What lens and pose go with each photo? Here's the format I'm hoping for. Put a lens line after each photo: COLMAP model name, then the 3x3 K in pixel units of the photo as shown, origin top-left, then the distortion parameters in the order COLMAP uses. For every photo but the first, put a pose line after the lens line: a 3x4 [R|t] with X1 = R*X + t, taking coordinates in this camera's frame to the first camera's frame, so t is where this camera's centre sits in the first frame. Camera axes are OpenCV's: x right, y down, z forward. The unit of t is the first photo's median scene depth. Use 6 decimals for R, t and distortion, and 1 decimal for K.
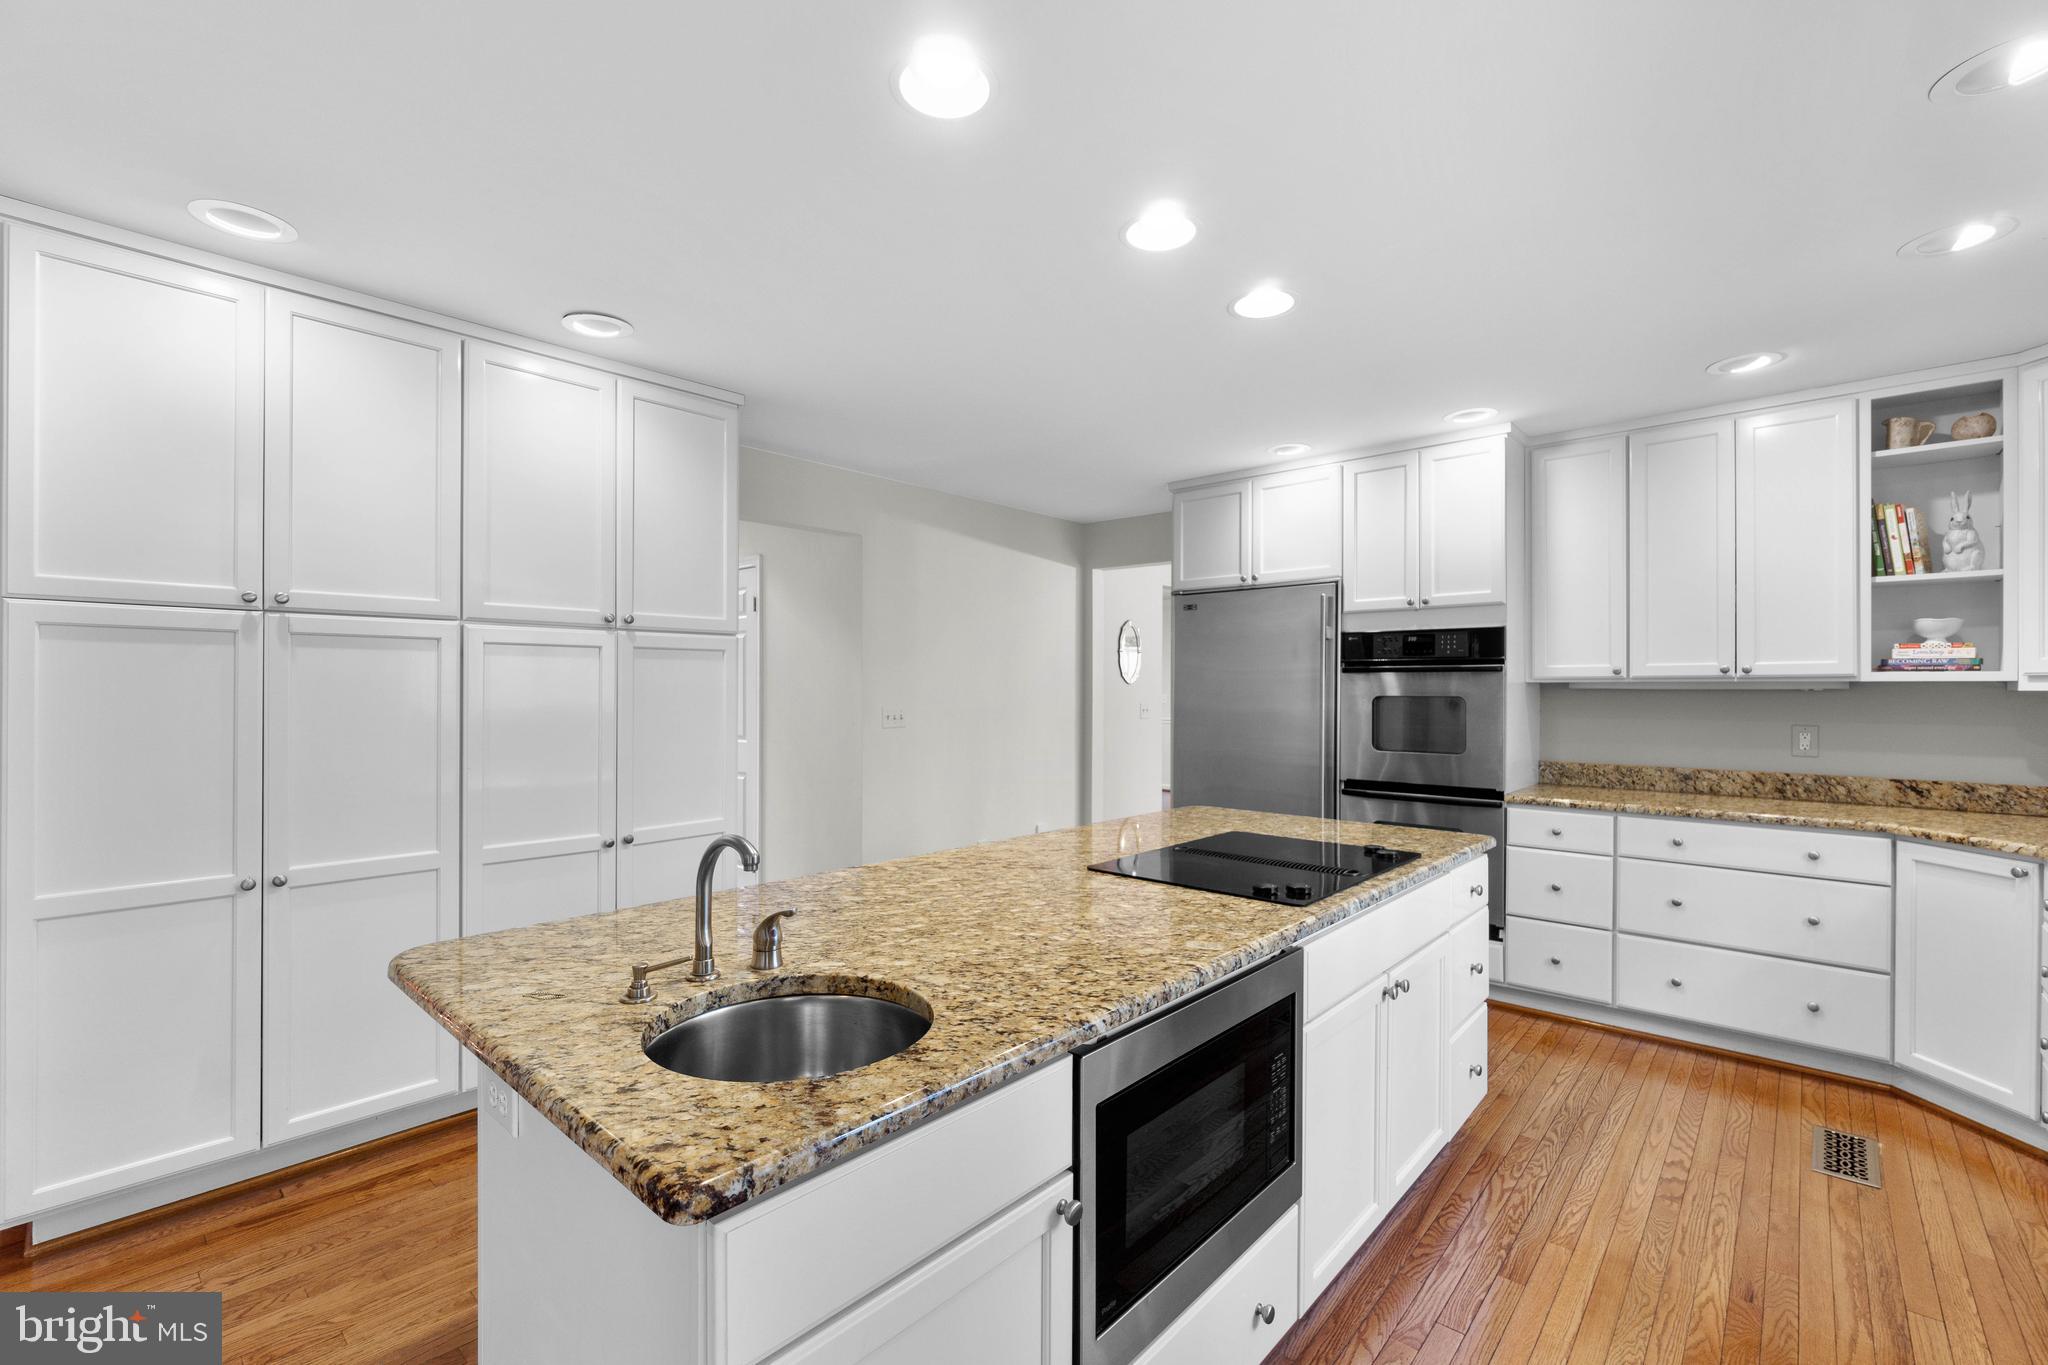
lens RADIAL K [[881.0, 0, 1017.8], [0, 881.0, 686.5], [0, 0, 1]] dist [-0.001456, -0.000155]
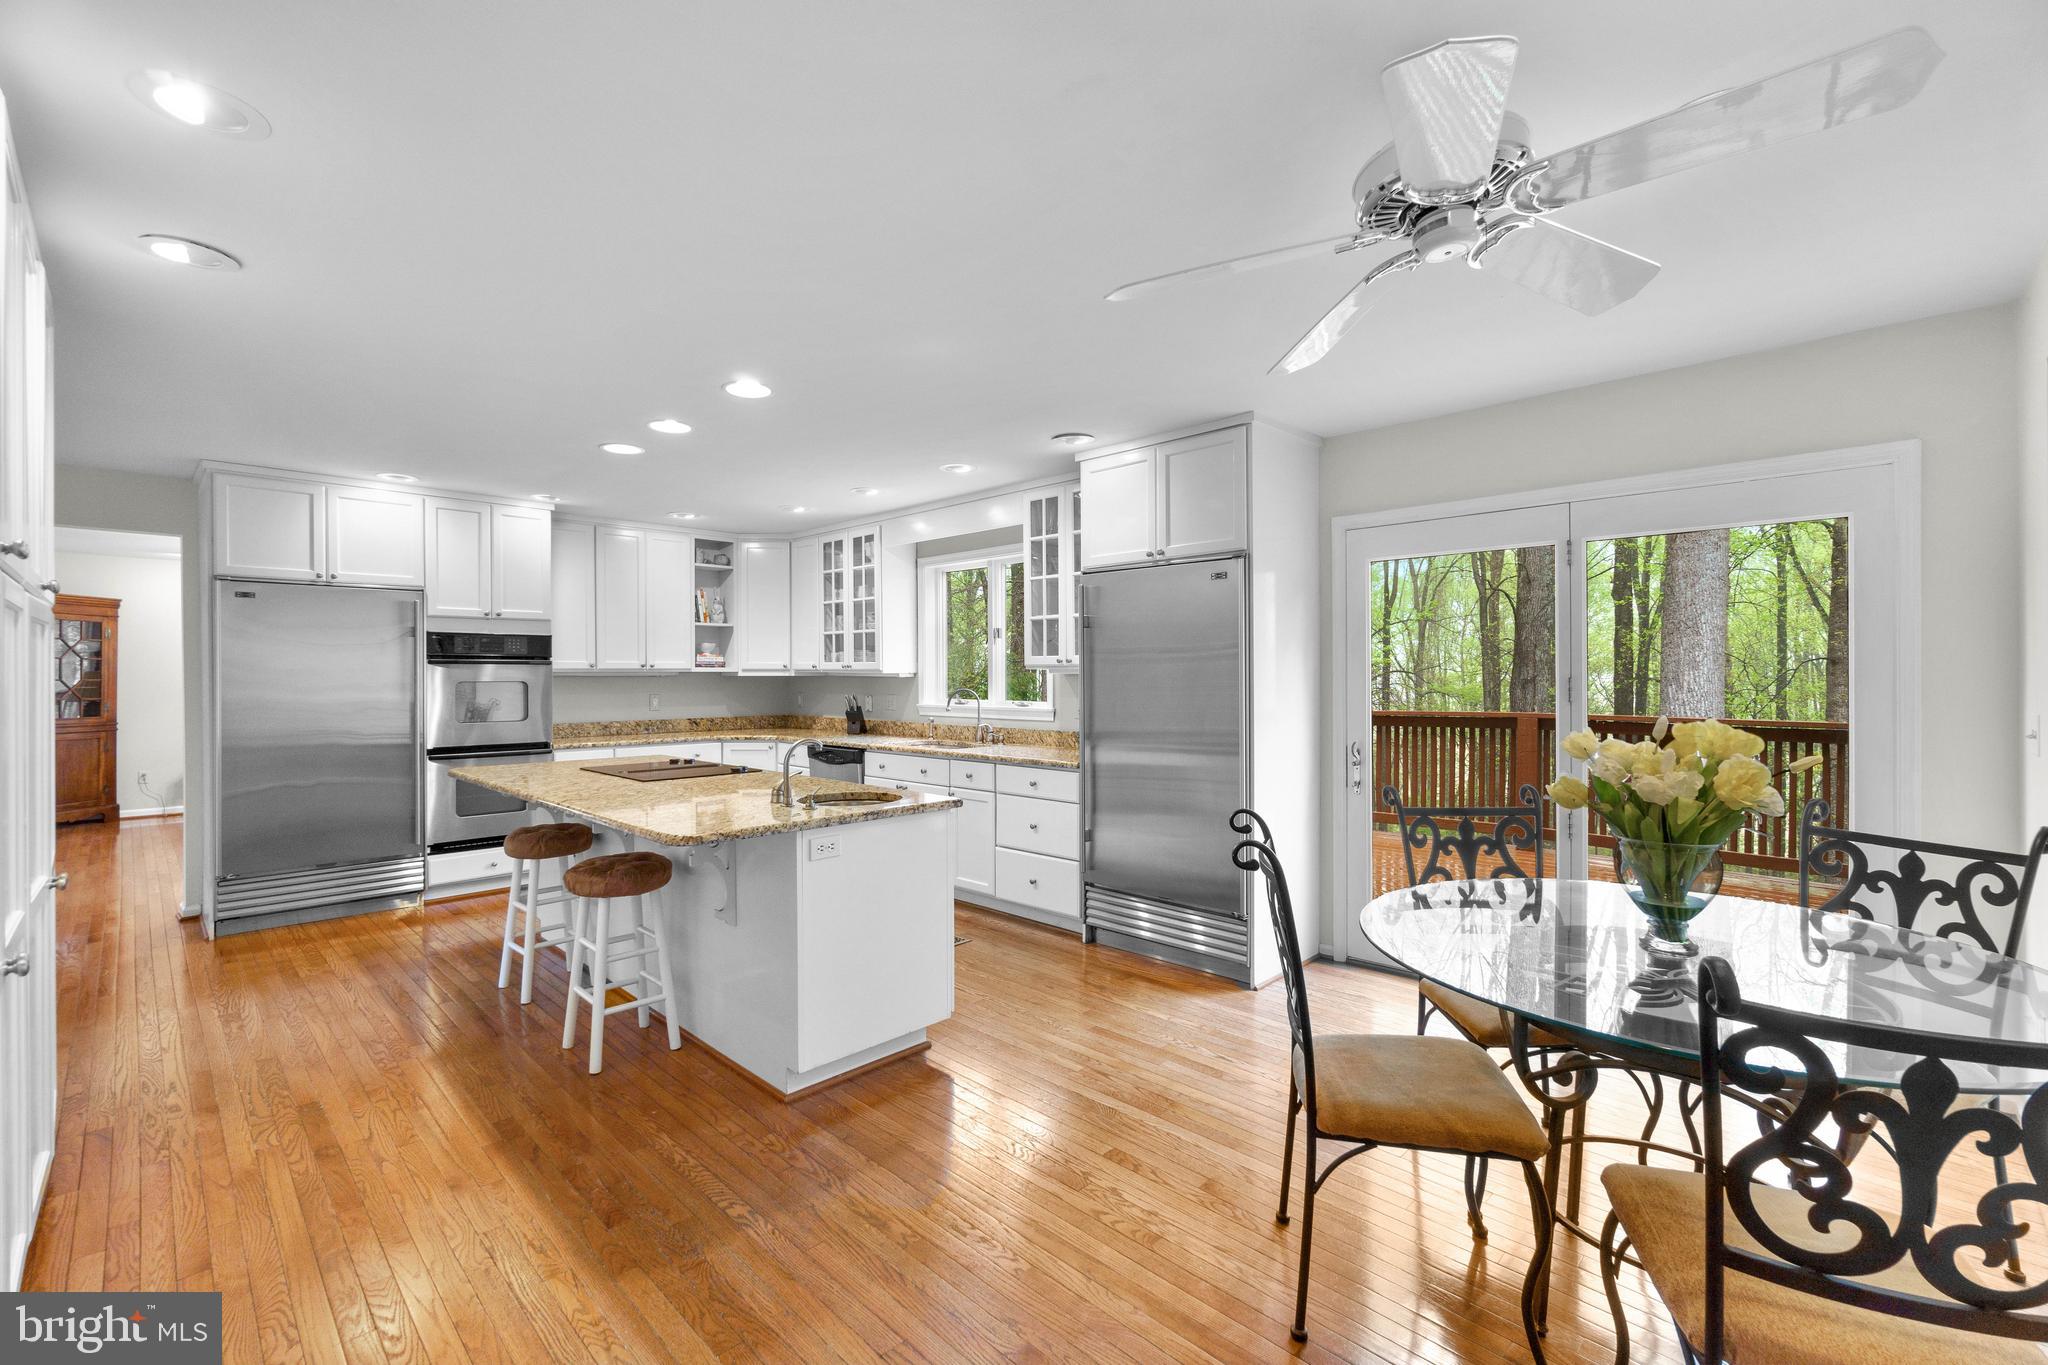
lens RADIAL K [[881.0, 0, 1018.5], [0, 881.0, 678.3], [0, 0, 1]] dist [-0.001456, -0.000155]
pose [[0.031656, -0.006497, 0.999478, -0.965935], [-0.000613, 0.999979, 0.006520, -0.004067], [-0.999499, -0.000819, 0.031652, 0.138742]]
